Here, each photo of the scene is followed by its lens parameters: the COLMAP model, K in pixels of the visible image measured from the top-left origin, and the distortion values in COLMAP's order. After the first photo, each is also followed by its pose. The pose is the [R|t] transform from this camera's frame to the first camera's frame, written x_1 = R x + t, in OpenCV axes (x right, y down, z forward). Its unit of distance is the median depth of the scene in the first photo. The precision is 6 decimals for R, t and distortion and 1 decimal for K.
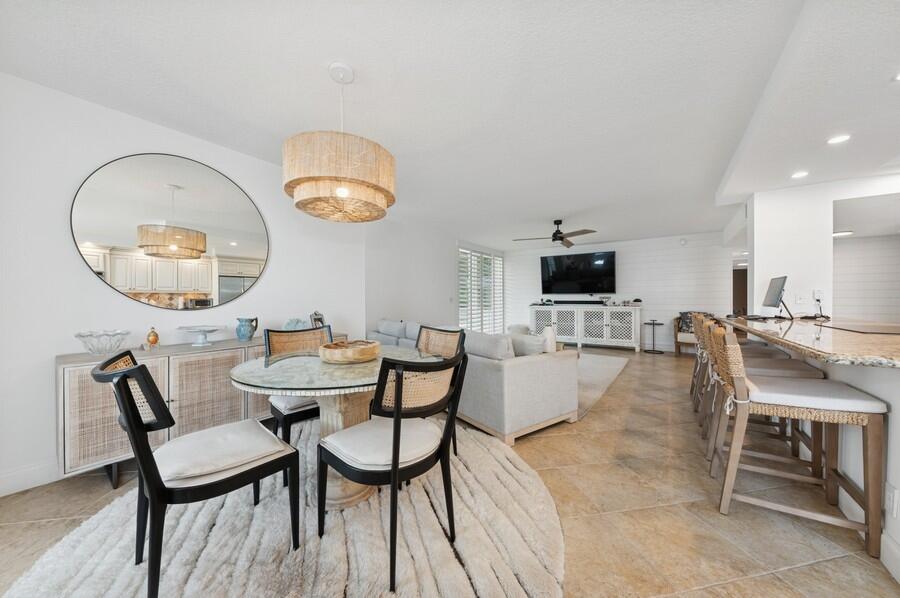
lens RADIAL K [[305.7, 0, 448.8], [0, 305.7, 299.8], [0, 0, 1]] dist [0.000025, -0.000005]
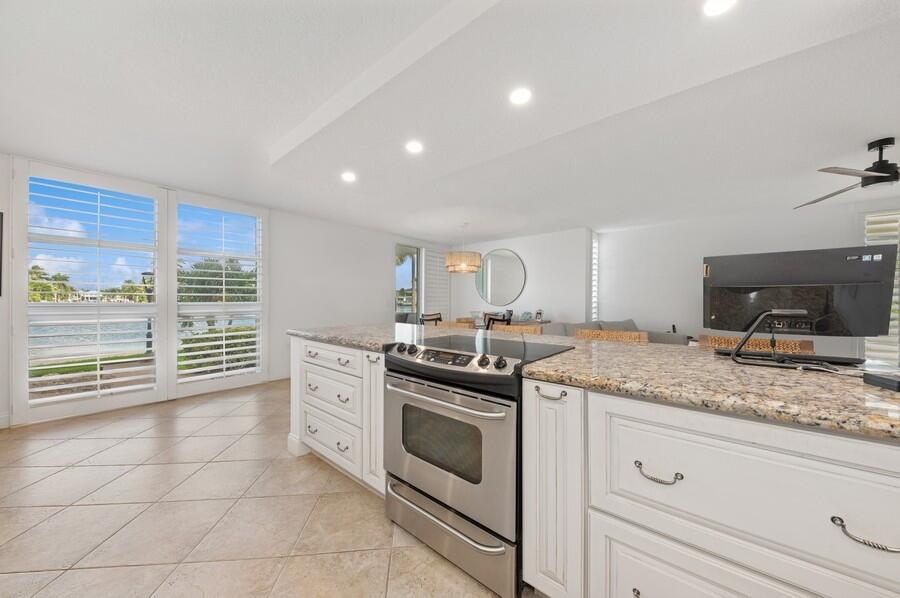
lens RADIAL K [[305.7, 0, 448.8], [0, 305.7, 299.8], [0, 0, 1]] dist [0.000025, -0.000005]
pose [[-0.075558, 0.006575, -0.997120, 0.641240], [-0.004966, 0.999963, 0.006970, -0.007173], [0.997129, 0.005478, -0.075523, 0.265371]]
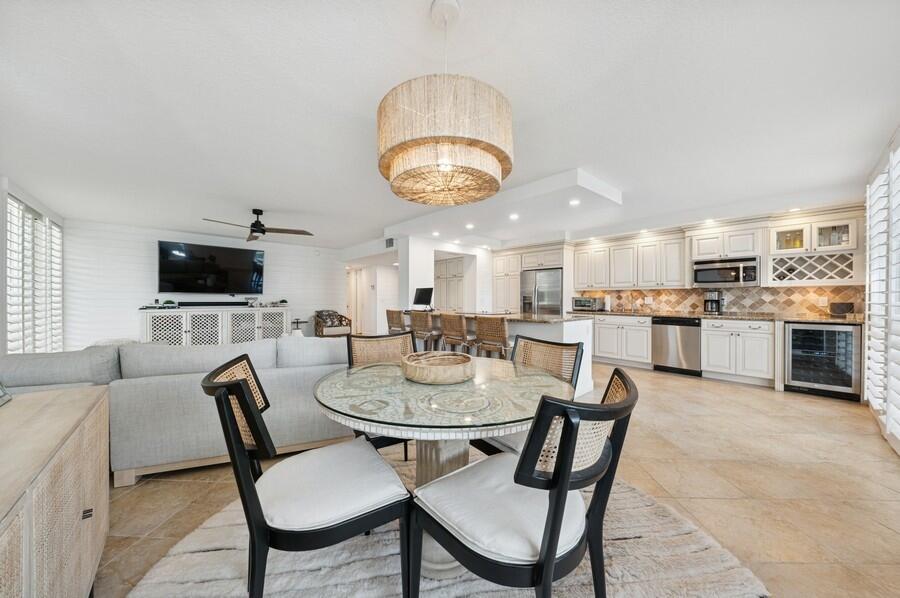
lens RADIAL K [[305.7, 0, 448.8], [0, 305.7, 299.8], [0, 0, 1]] dist [0.000025, -0.000005]
pose [[0.231653, 0.002471, 0.972795, -0.265129], [0.000925, 0.999996, -0.002761, 0.000140], [-0.972798, 0.001539, 0.231649, 0.192554]]
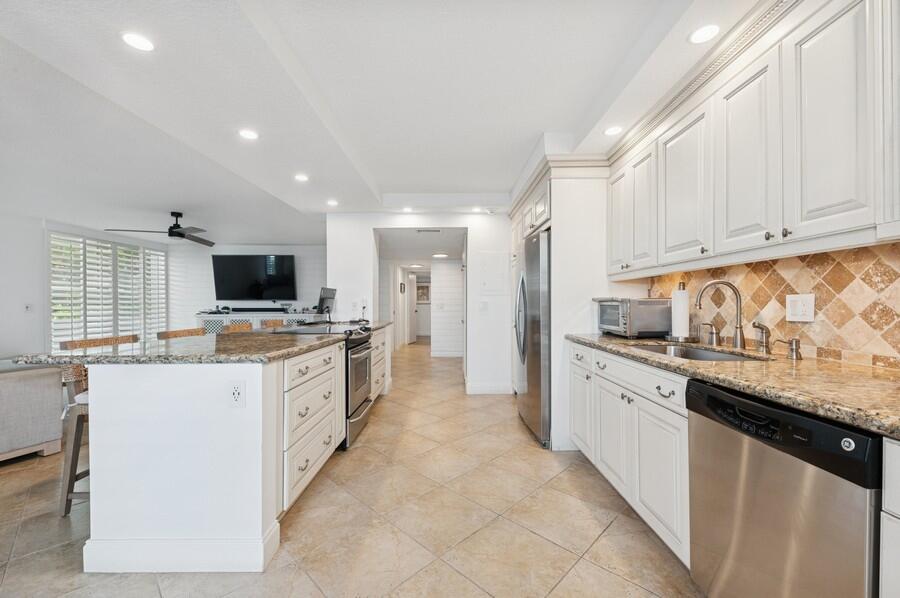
lens RADIAL K [[361.0, 0, 450.0], [0, 361.0, 299.0], [0, 0, 1]] dist [0.000927, -0.000098]
pose [[0.817476, 0.012861, 0.575819, 0.291447], [-0.000256, 0.999759, -0.021967, -0.000077], [-0.575963, 0.017810, 0.817282, -0.175545]]
